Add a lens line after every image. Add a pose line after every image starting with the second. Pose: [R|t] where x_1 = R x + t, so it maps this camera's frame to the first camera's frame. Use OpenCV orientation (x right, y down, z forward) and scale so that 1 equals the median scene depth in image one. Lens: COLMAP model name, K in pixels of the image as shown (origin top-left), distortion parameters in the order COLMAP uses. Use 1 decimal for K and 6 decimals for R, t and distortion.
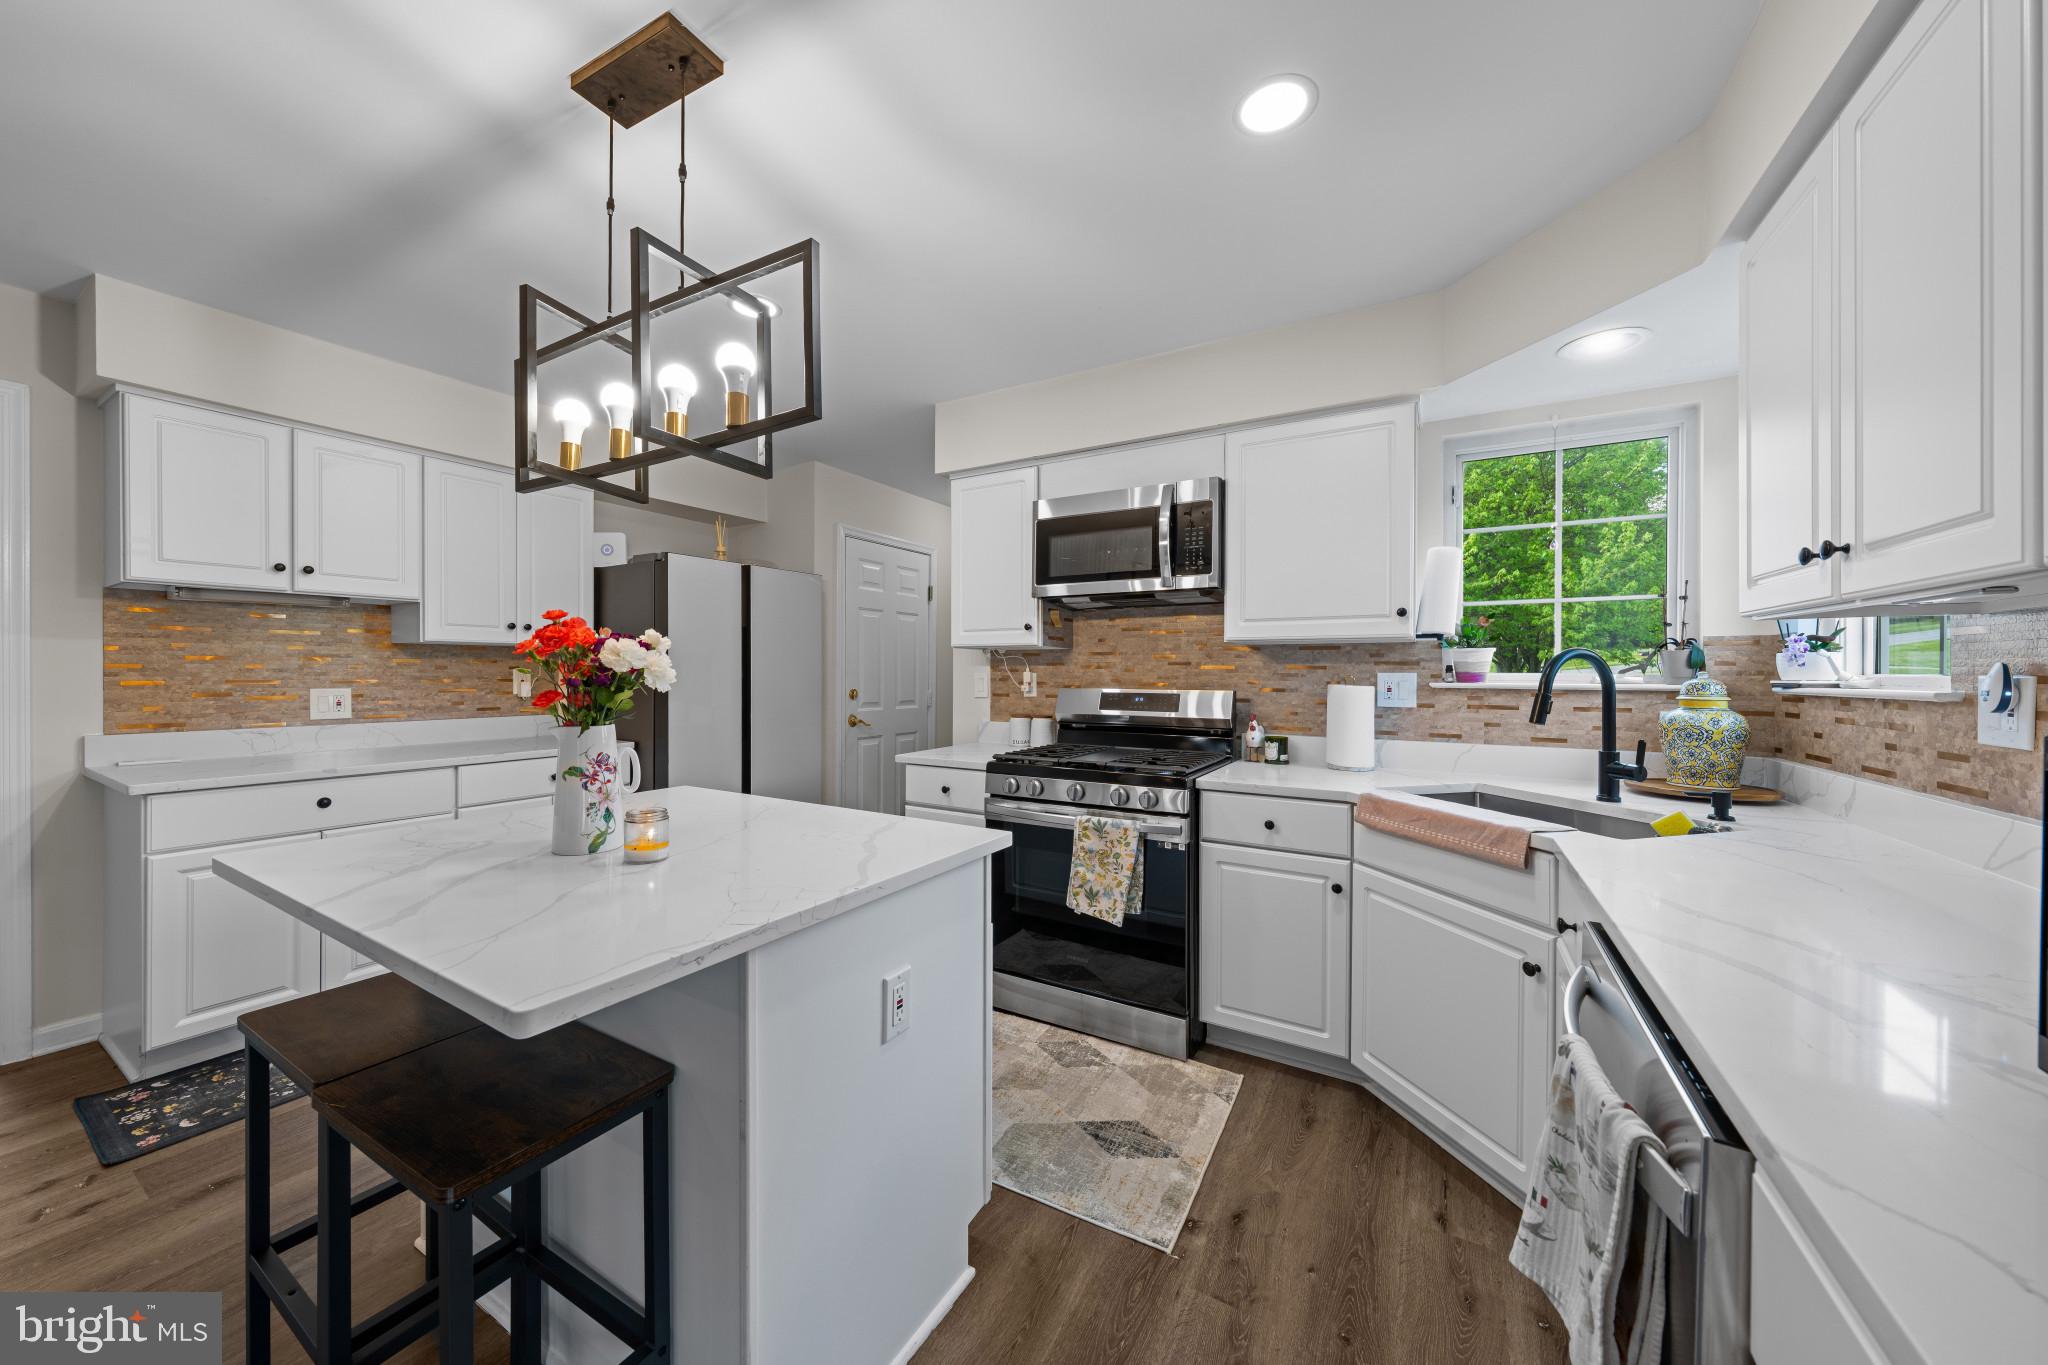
lens RADIAL K [[697.8, 0, 1020.1], [0, 697.8, 671.9], [0, 0, 1]] dist [0.001003, 0.000230]
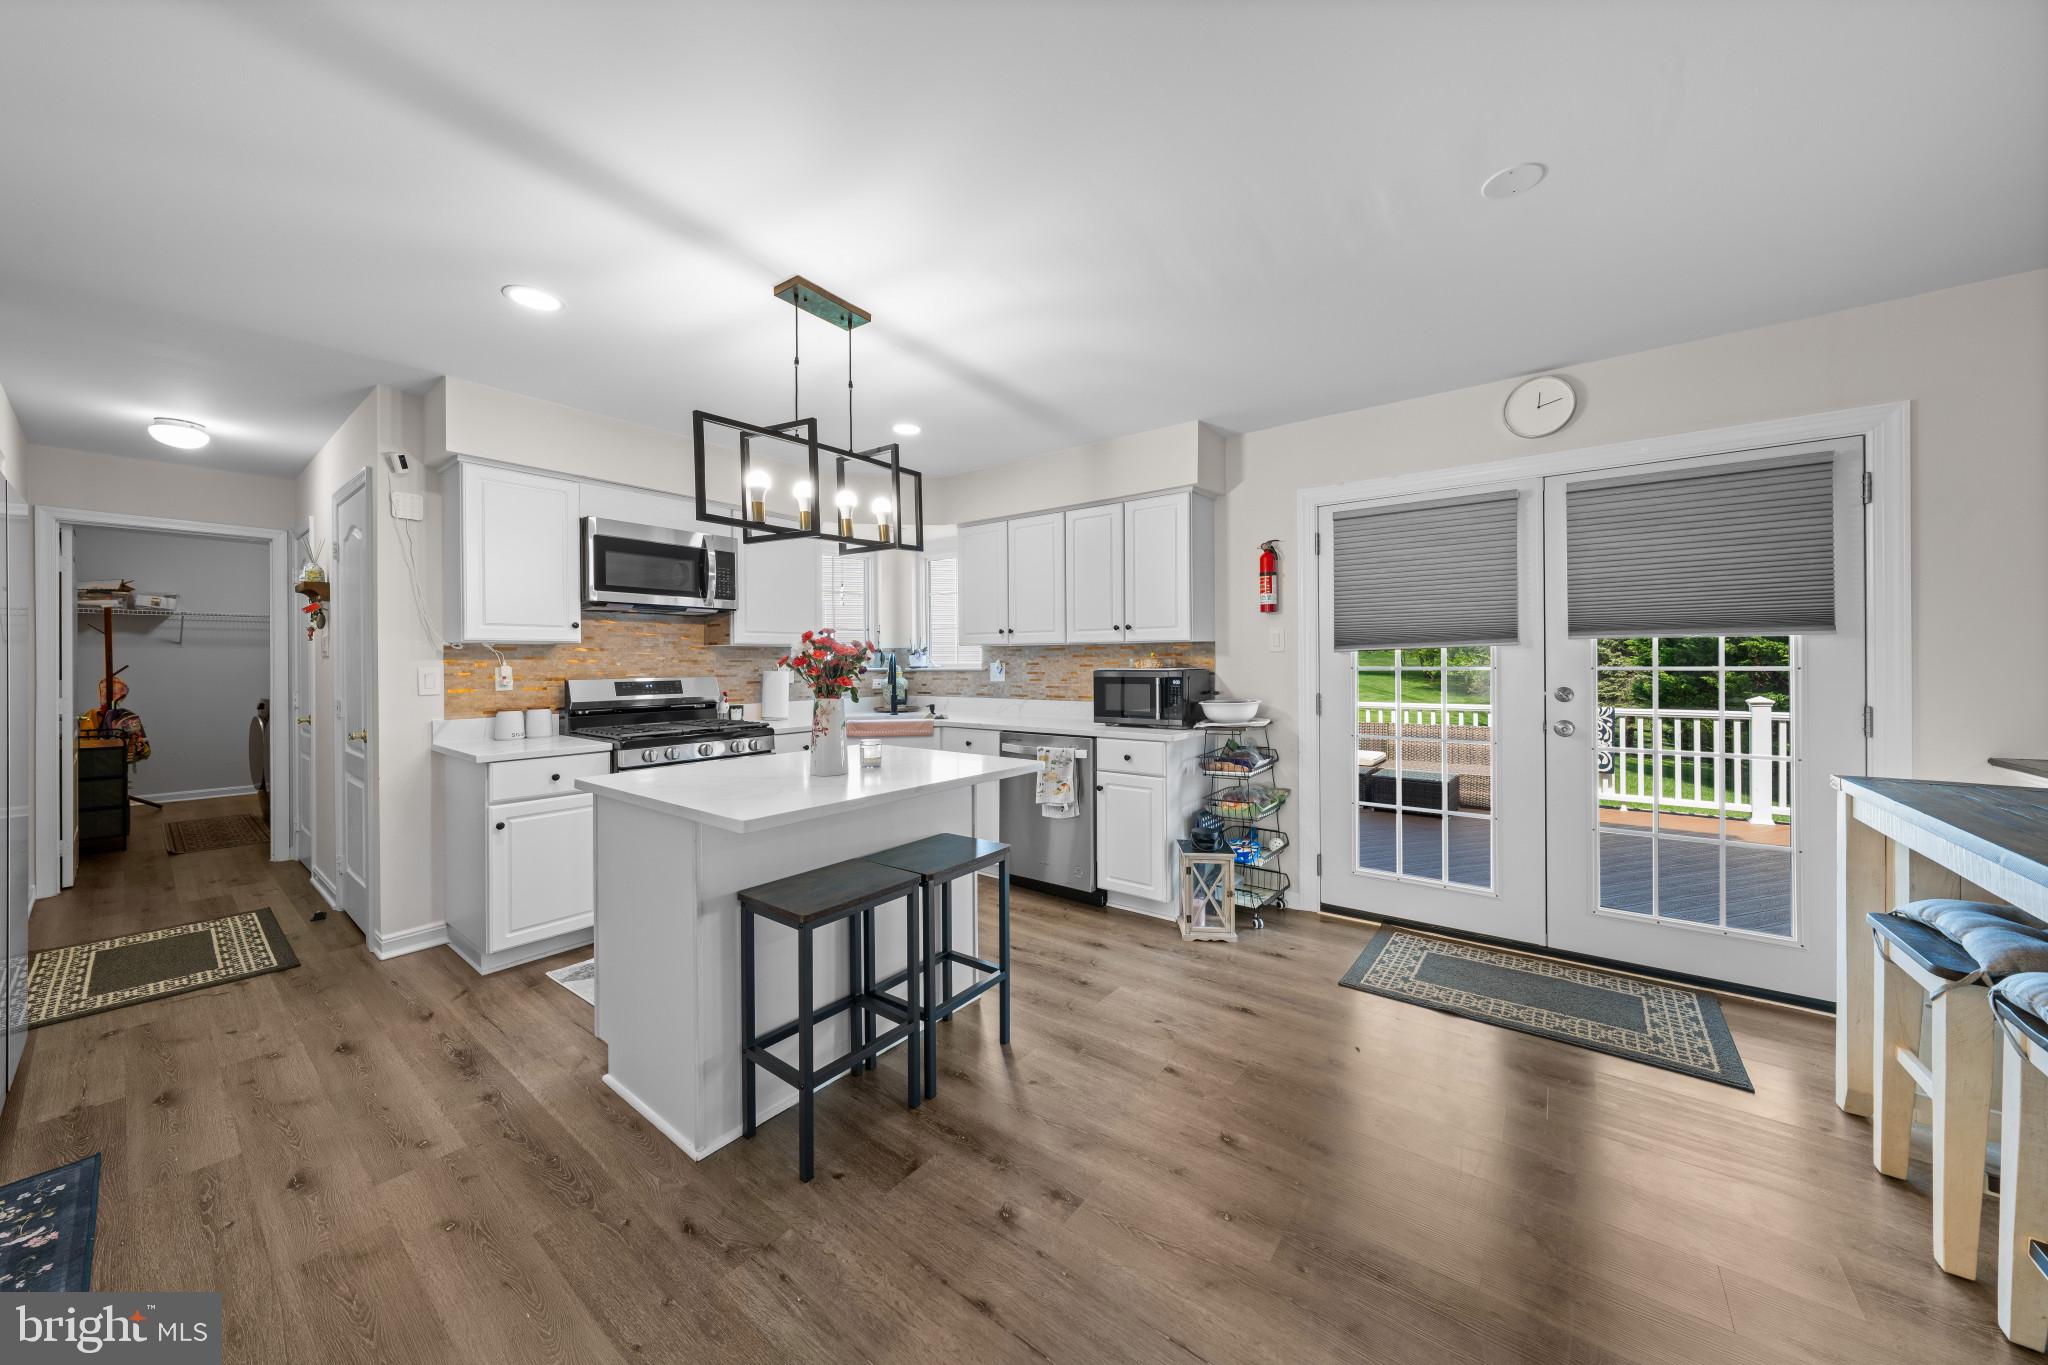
lens RADIAL K [[697.8, 0, 1015.2], [0, 697.8, 662.3], [0, 0, 1]] dist [0.001003, 0.000230]
pose [[0.131081, -0.004572, 0.991361, -1.137027], [0.004359, 0.999982, 0.004035, -0.007060], [-0.991362, 0.003793, 0.131099, 0.180105]]
